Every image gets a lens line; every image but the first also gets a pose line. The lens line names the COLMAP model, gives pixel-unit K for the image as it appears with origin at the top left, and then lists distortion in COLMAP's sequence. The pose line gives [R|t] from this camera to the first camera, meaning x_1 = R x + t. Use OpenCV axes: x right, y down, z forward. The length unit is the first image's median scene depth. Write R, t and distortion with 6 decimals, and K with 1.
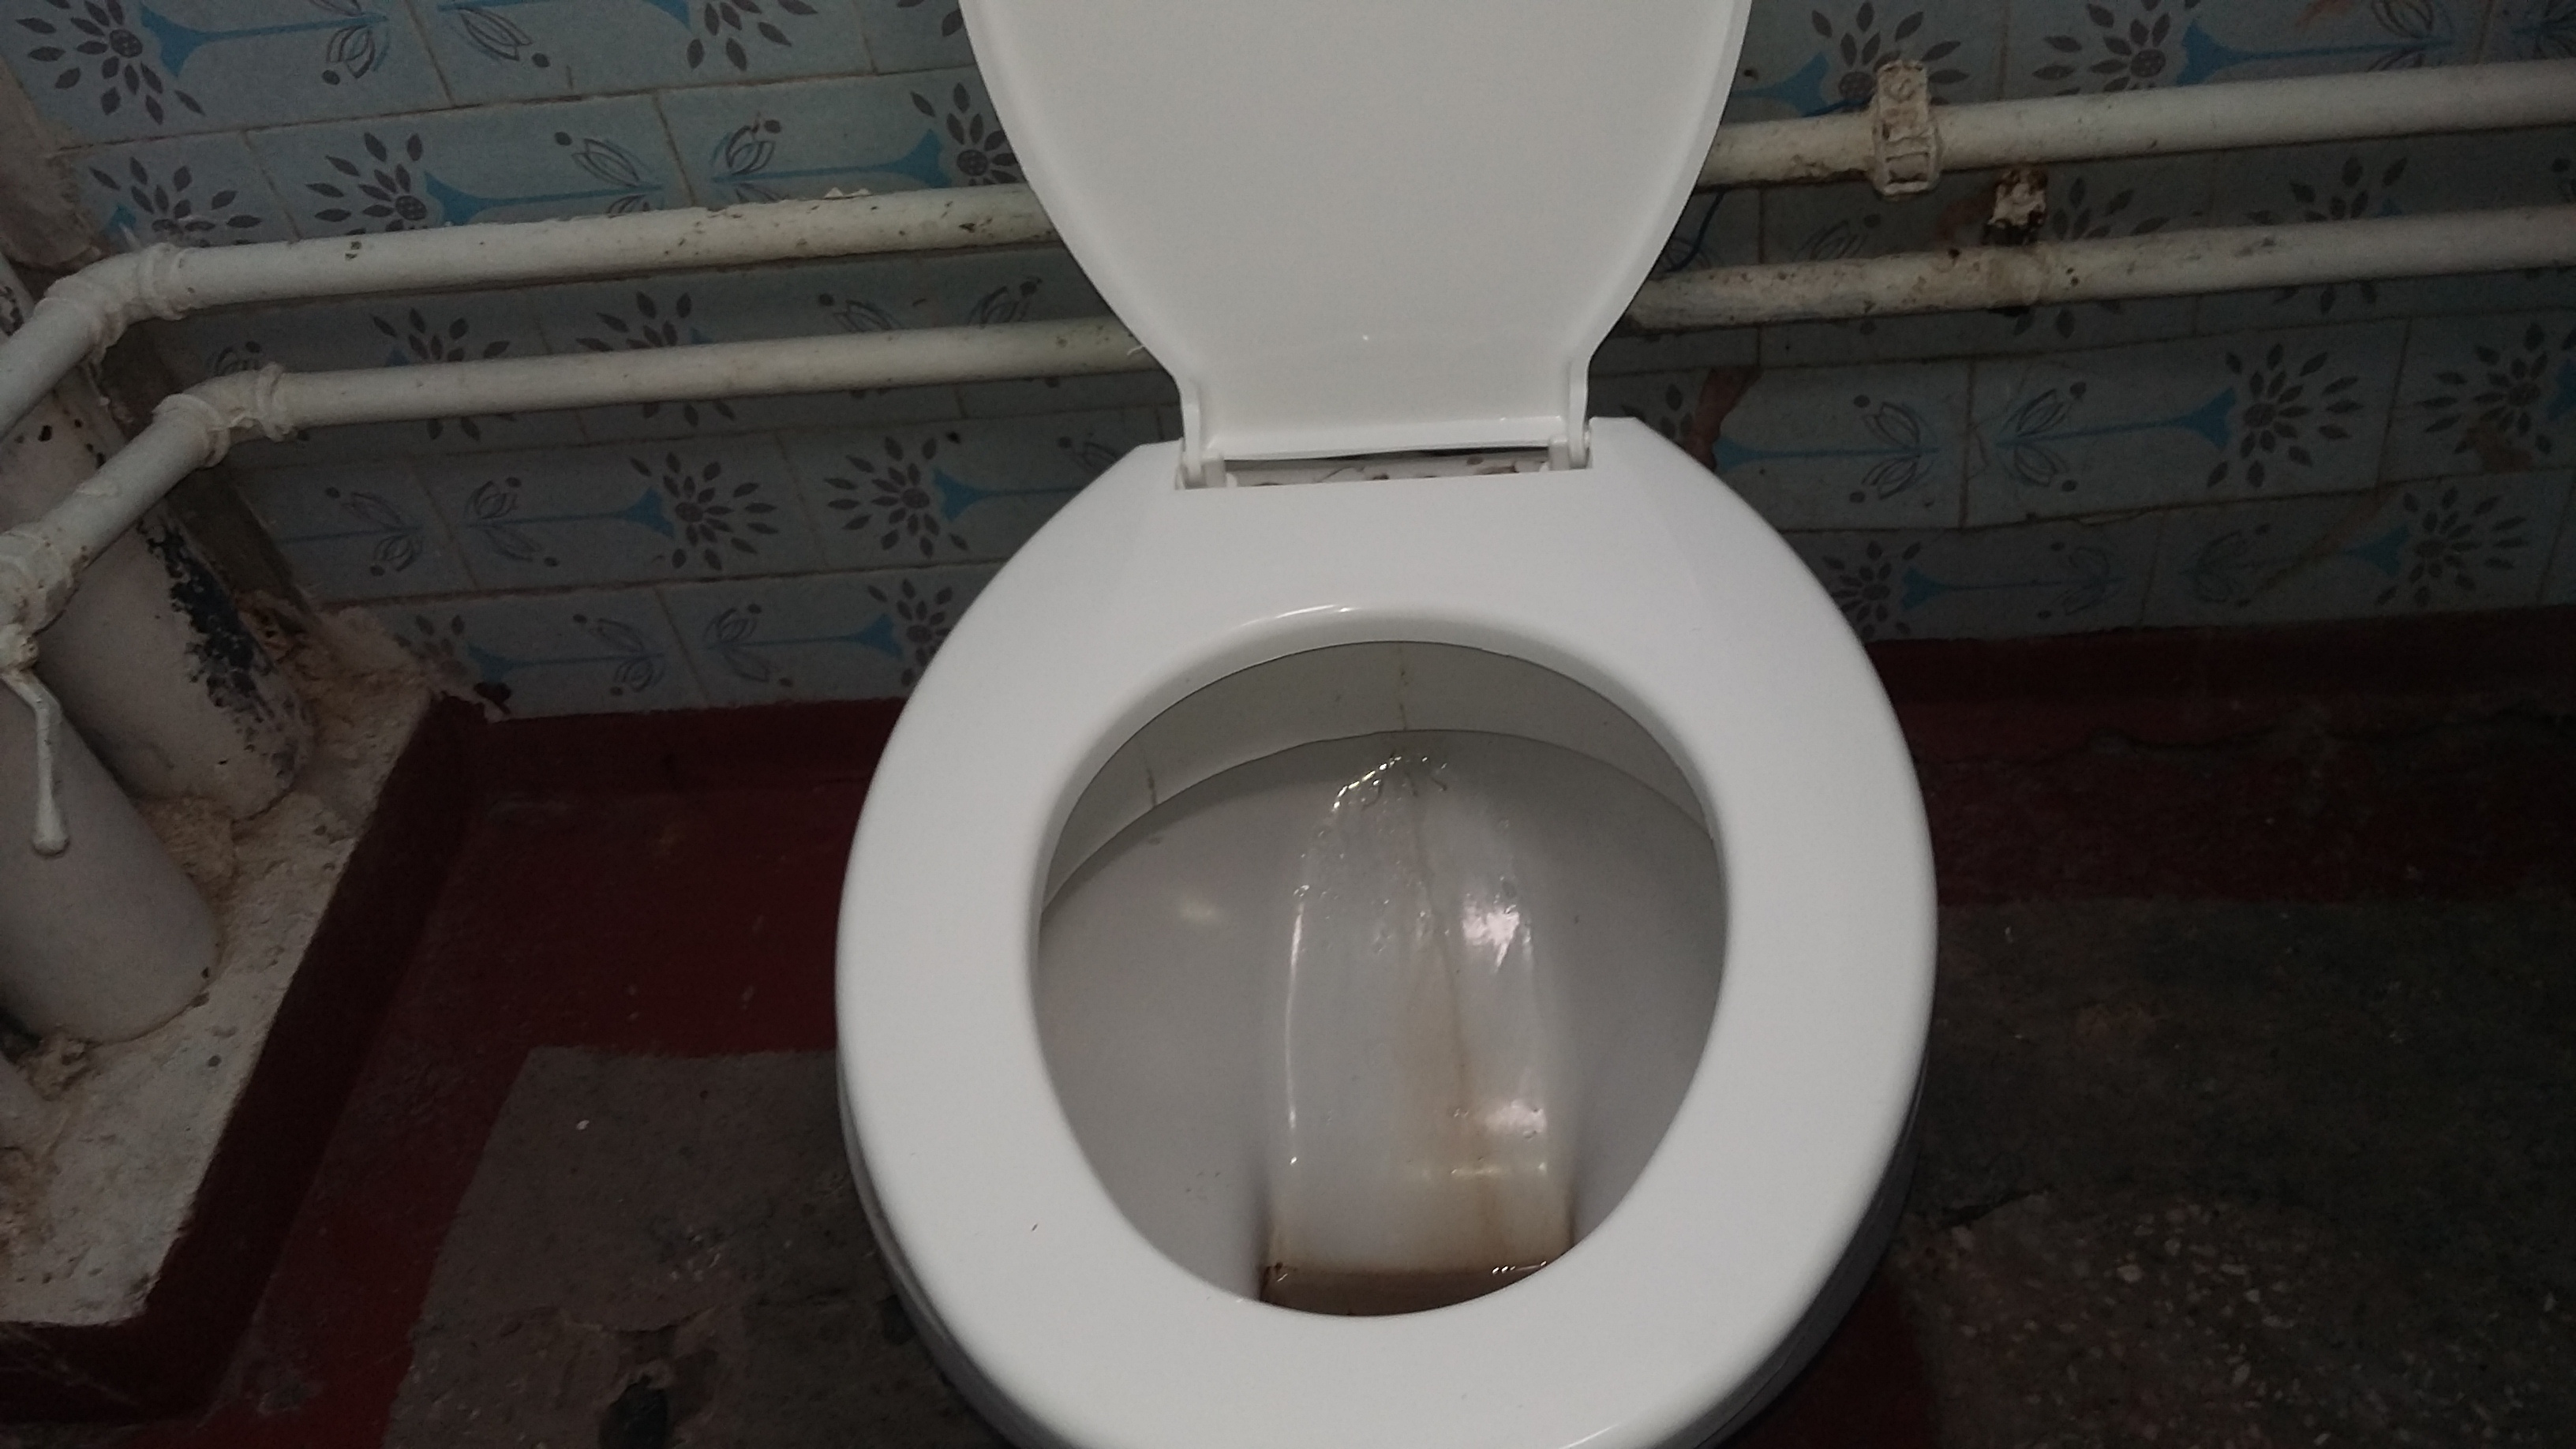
lens RADIAL K [[2287.9, 0, 1289.7], [0, 2287.9, 726.6], [0, 0, 1]] dist [-0.014686, -0.024177]
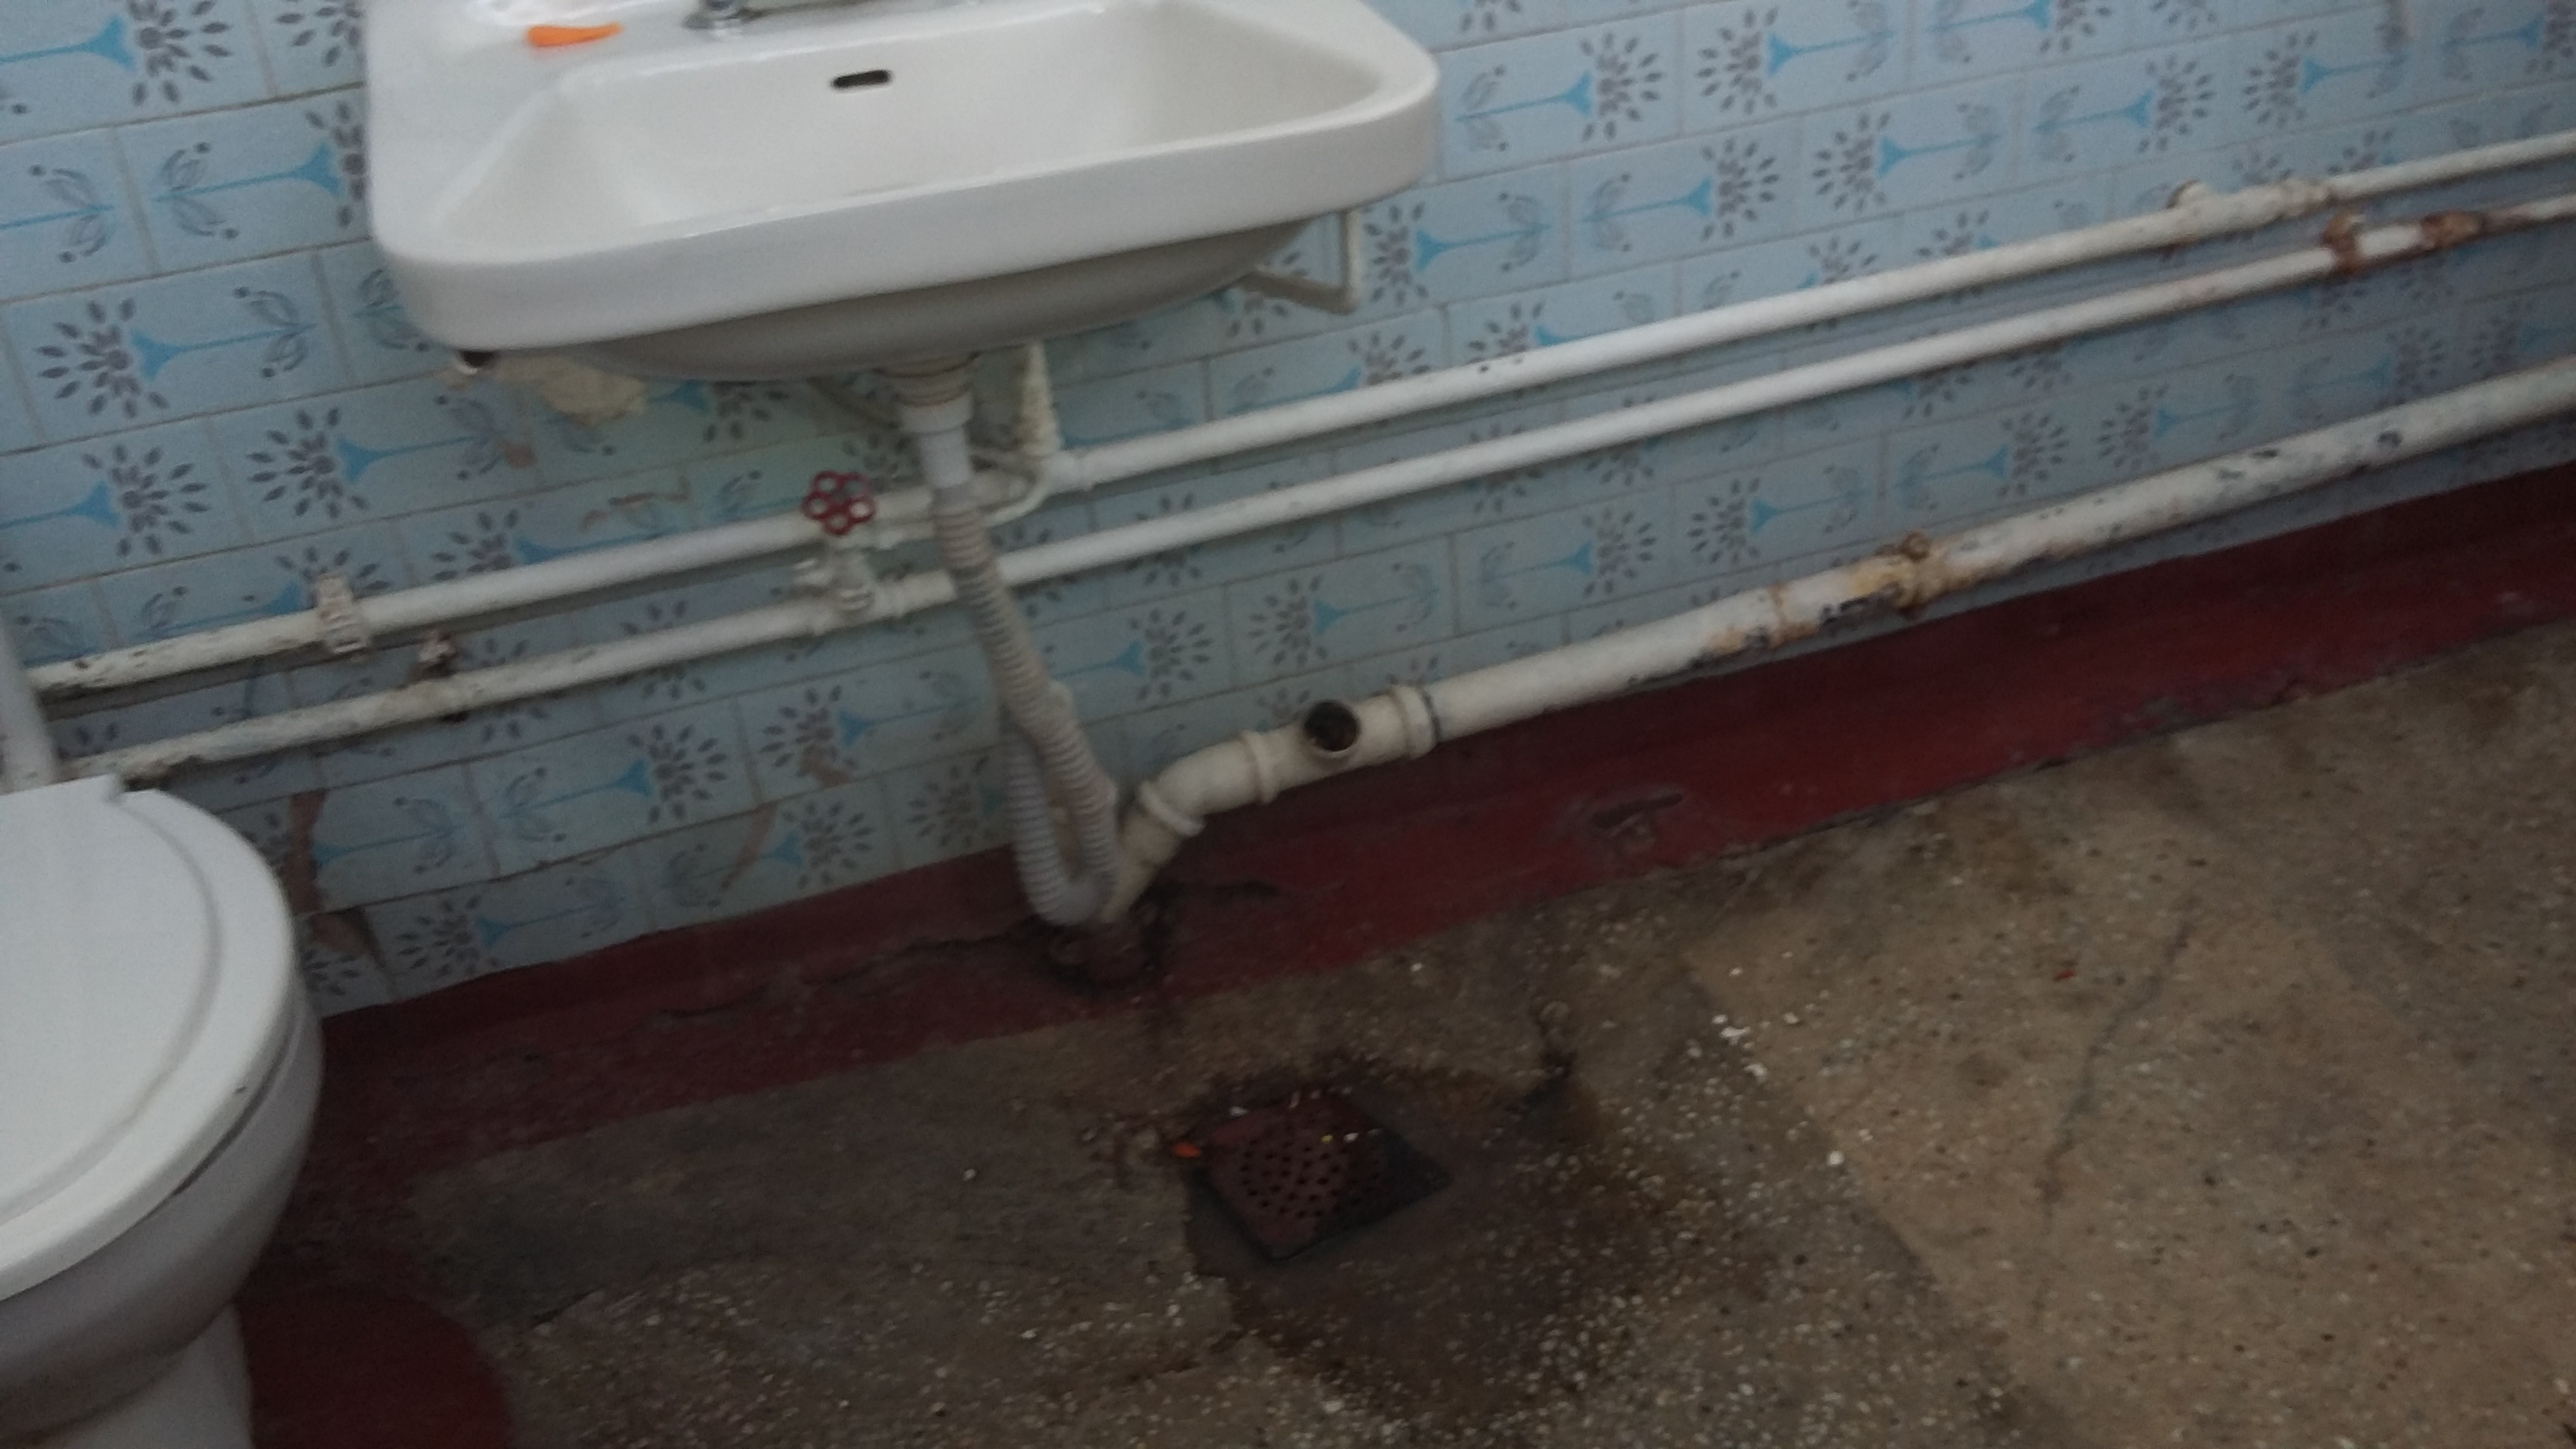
lens RADIAL K [[2287.9, 0, 1284.0], [0, 2287.9, 720.1], [0, 0, 1]] dist [-0.014686, -0.024177]
pose [[0.925659, -0.134037, 0.353821, 0.272665], [0.237344, 0.933979, -0.267117, 0.365711], [-0.294658, 0.331236, 0.896359, -0.579704]]
